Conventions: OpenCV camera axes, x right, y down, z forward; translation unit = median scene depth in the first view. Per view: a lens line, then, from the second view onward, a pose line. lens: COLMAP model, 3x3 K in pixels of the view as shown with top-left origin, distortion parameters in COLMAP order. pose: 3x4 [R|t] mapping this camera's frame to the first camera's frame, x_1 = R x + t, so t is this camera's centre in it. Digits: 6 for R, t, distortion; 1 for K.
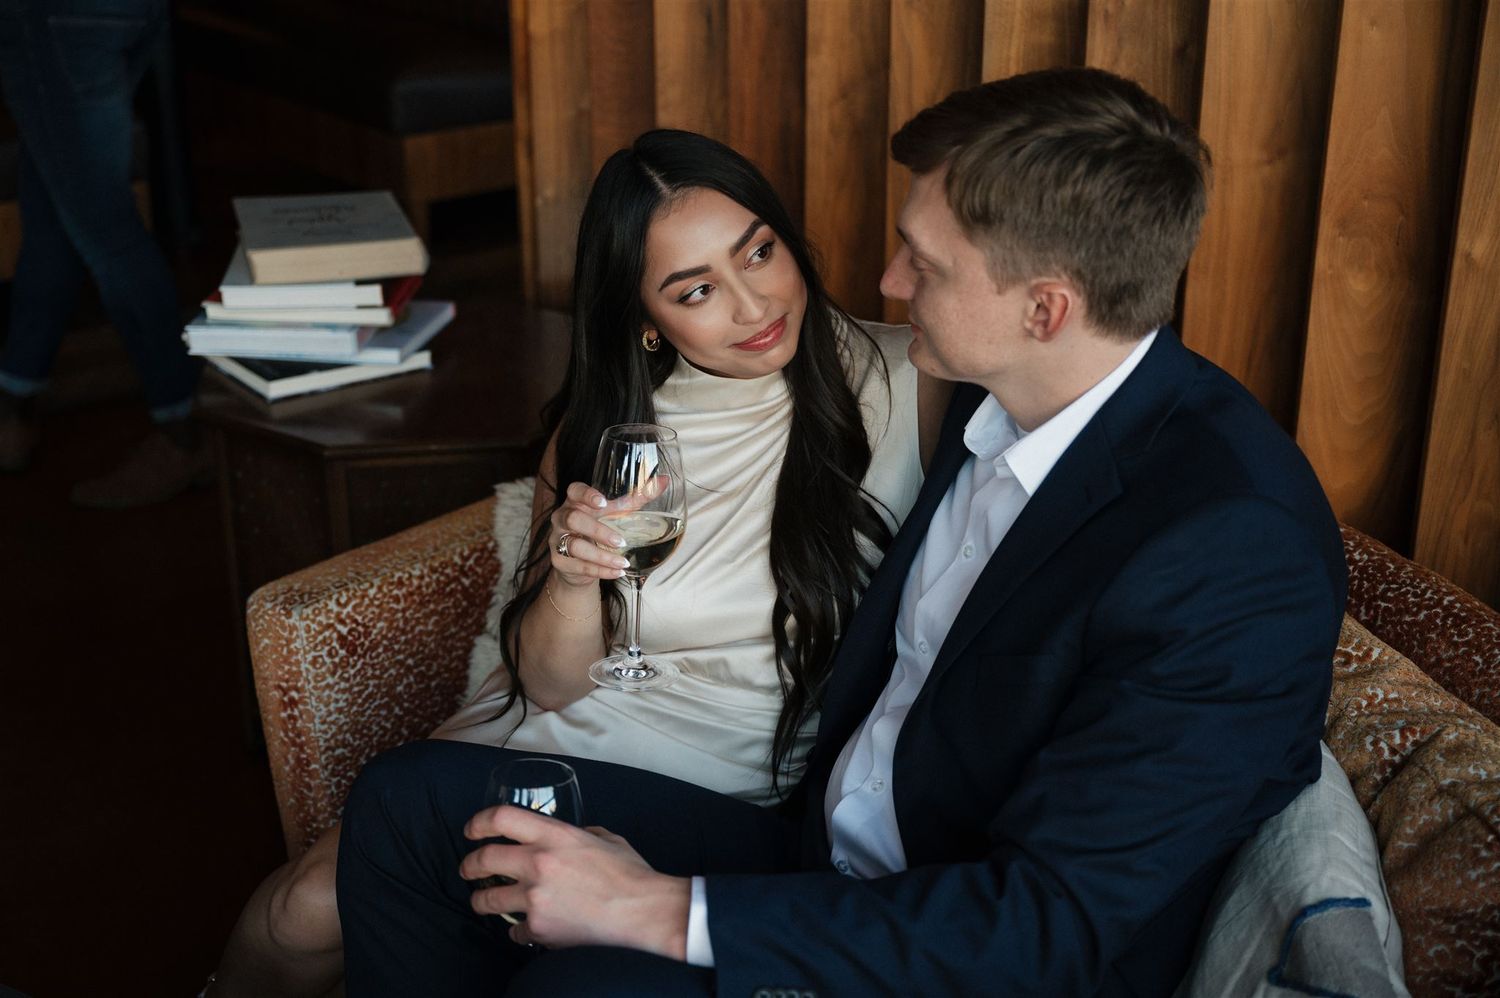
lens RADIAL K [[2049.8, 0, 748.7], [0, 2049.8, 504.7], [0, 0, 1]] dist [0.033727, 0.000000]
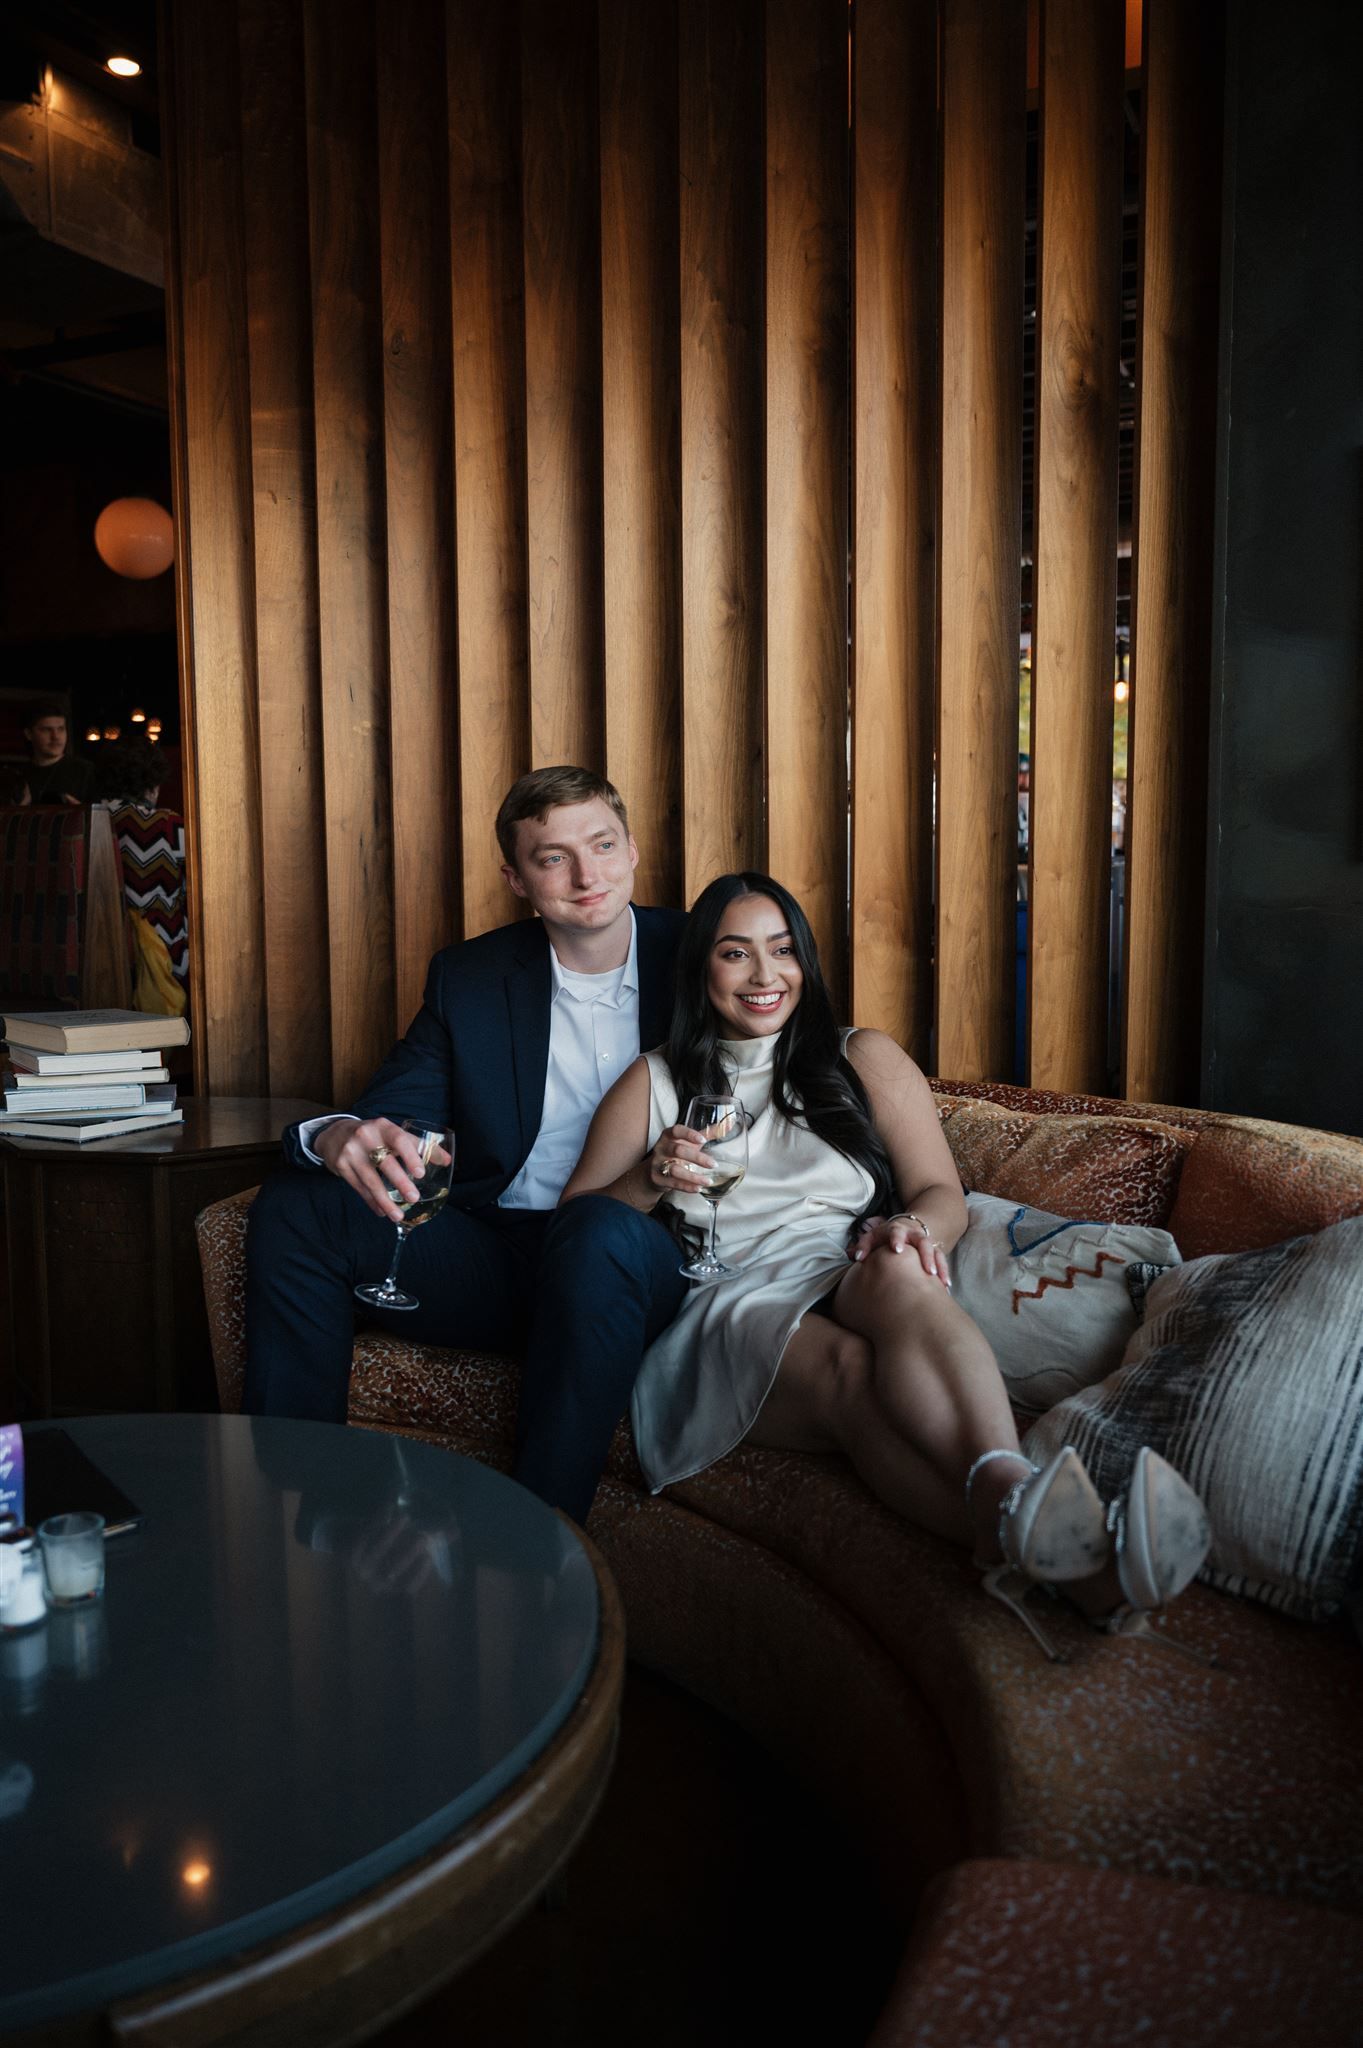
lens RADIAL K [[1667.3, 0, 687.8], [0, 1667.3, 1013.2], [0, 0, 1]] dist [-0.008275, -0.003191]
pose [[0.897081, -0.047224, 0.439336, -0.415043], [0.172046, 0.953139, -0.248850, 0.237075], [-0.406996, 0.298824, 0.863168, -0.098568]]
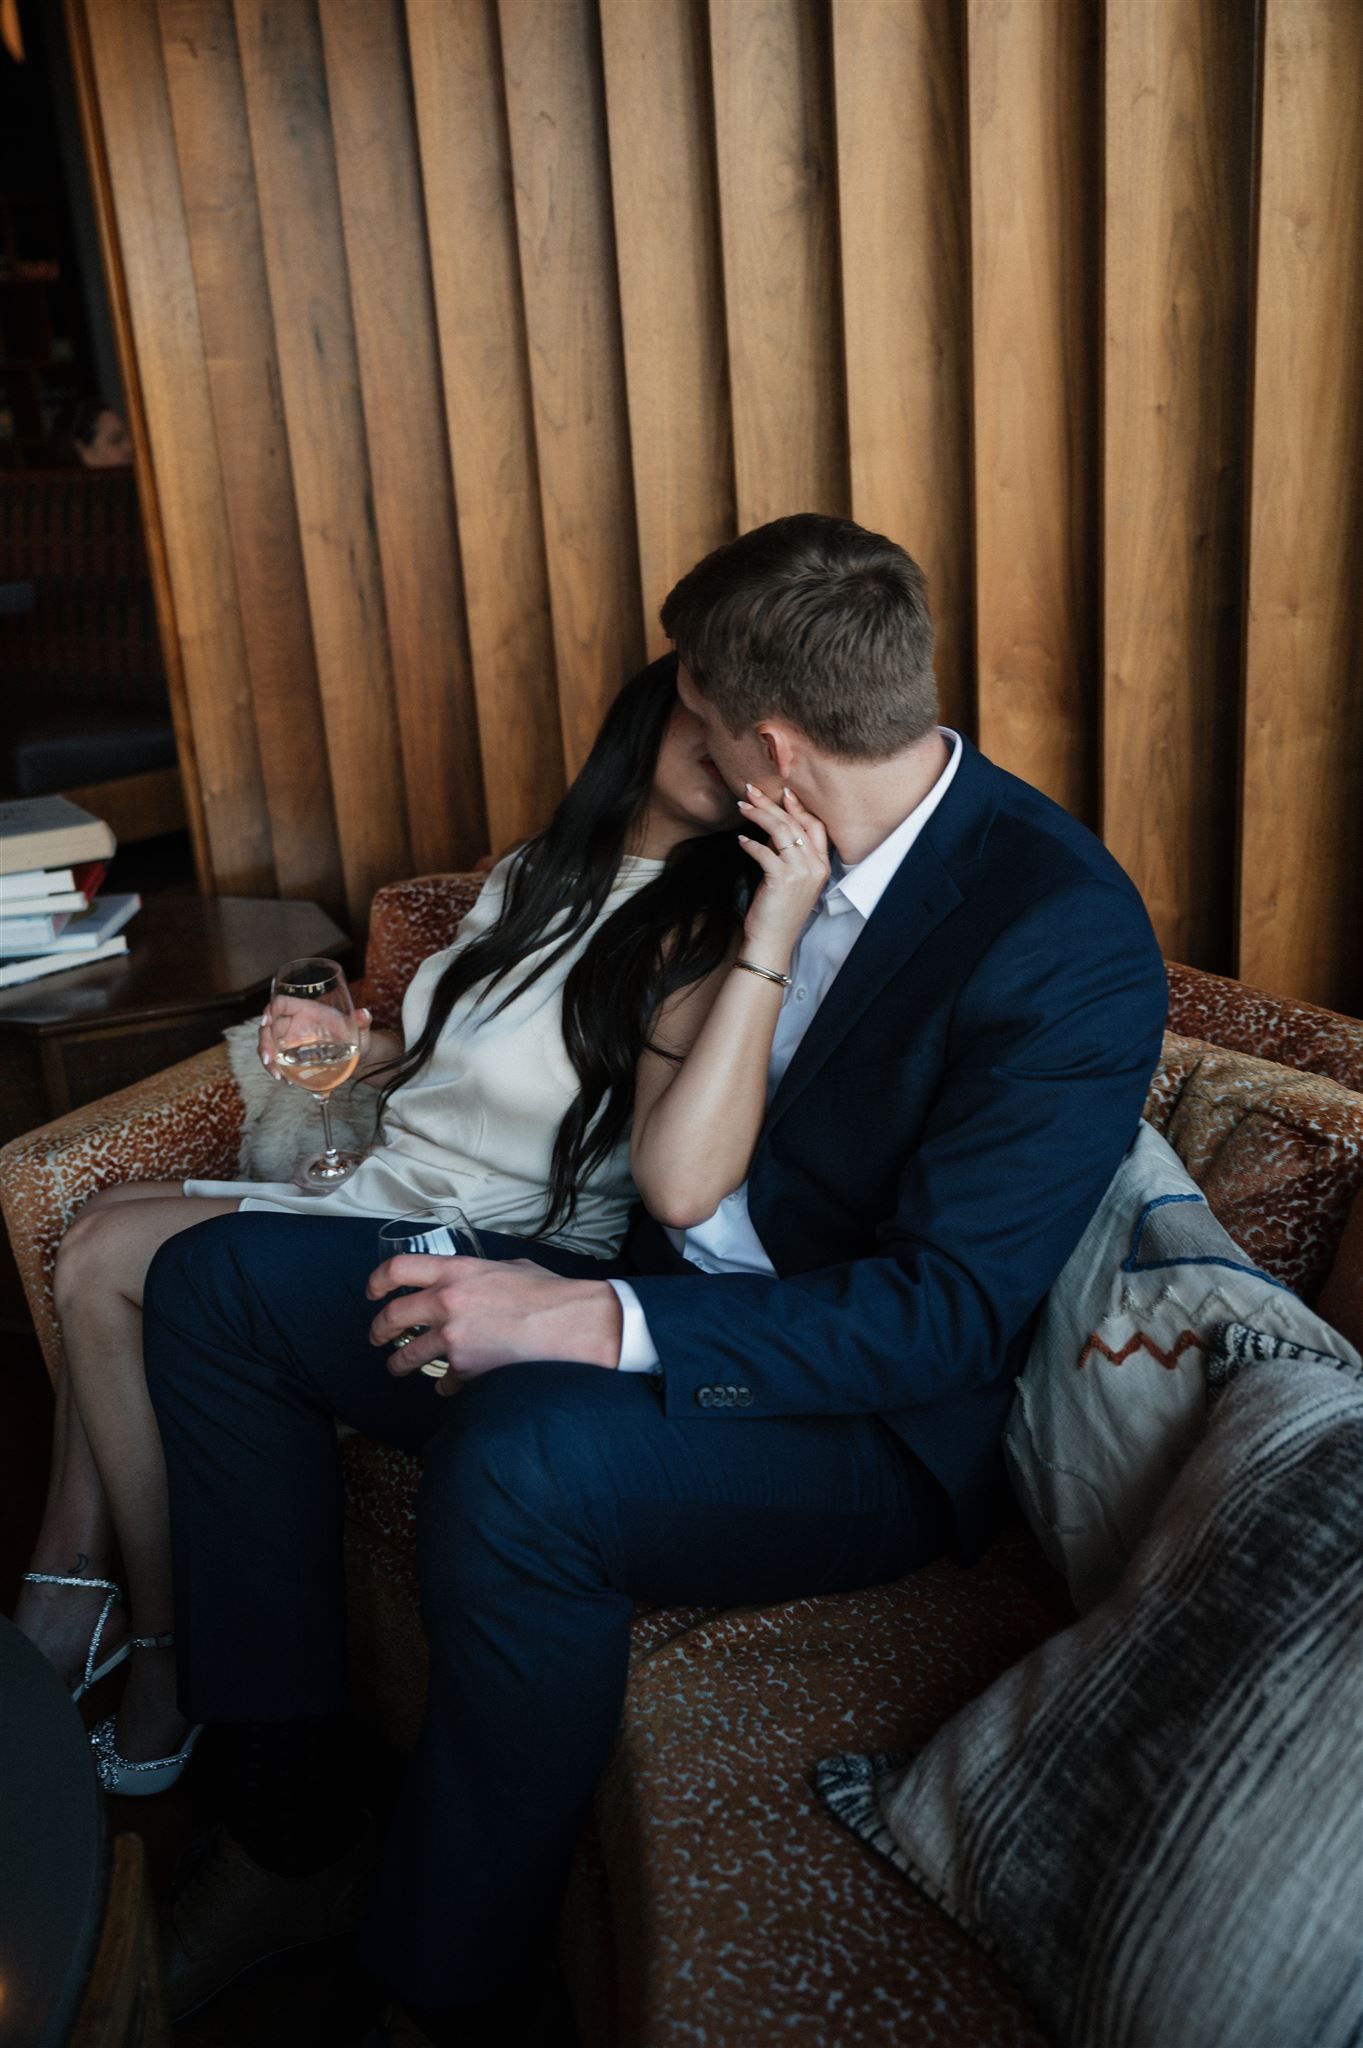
lens RADIAL K [[1869.2, 0, 698.2], [0, 1869.2, 1020.7], [0, 0, 1]] dist [0.002670, 0.004085]
pose [[0.972831, -0.124994, 0.194873, -0.080864], [0.140766, 0.987618, -0.069251, 0.088377], [-0.183804, 0.094801, 0.978381, 0.057098]]
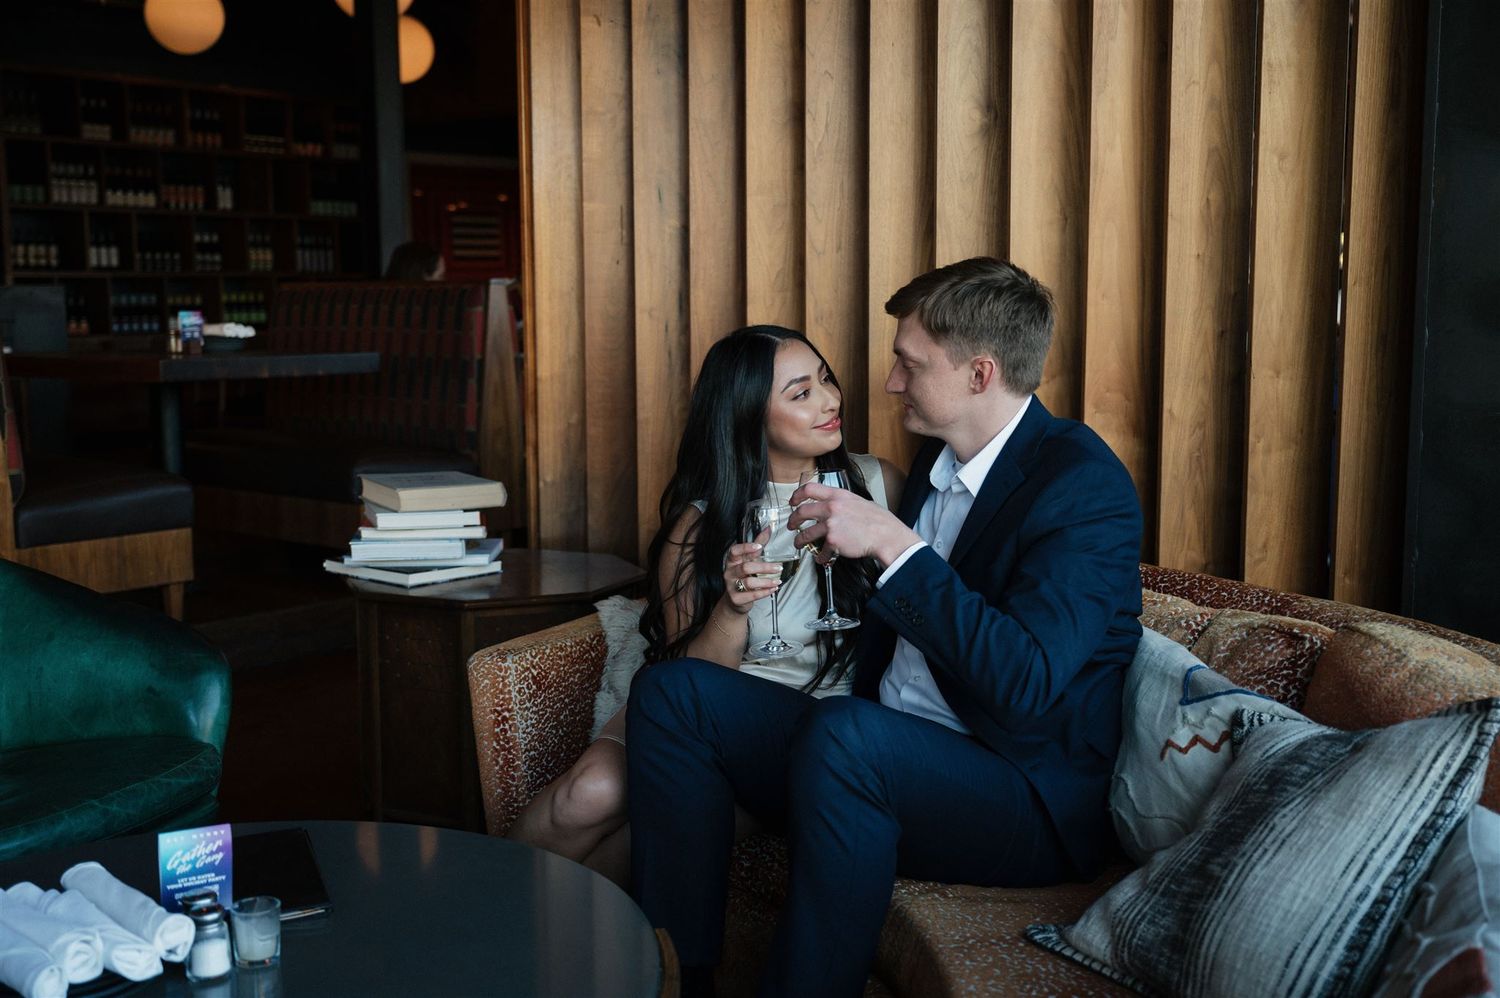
lens RADIAL K [[1618.8, 0, 765.9], [0, 1618.8, 499.7], [0, 0, 1]] dist [0.010348, 0.000000]
pose [[0.974670, -0.028250, 0.221857, -0.286935], [0.085610, 0.963563, -0.253412, 0.255339], [-0.206614, 0.265986, 0.941574, -0.238714]]
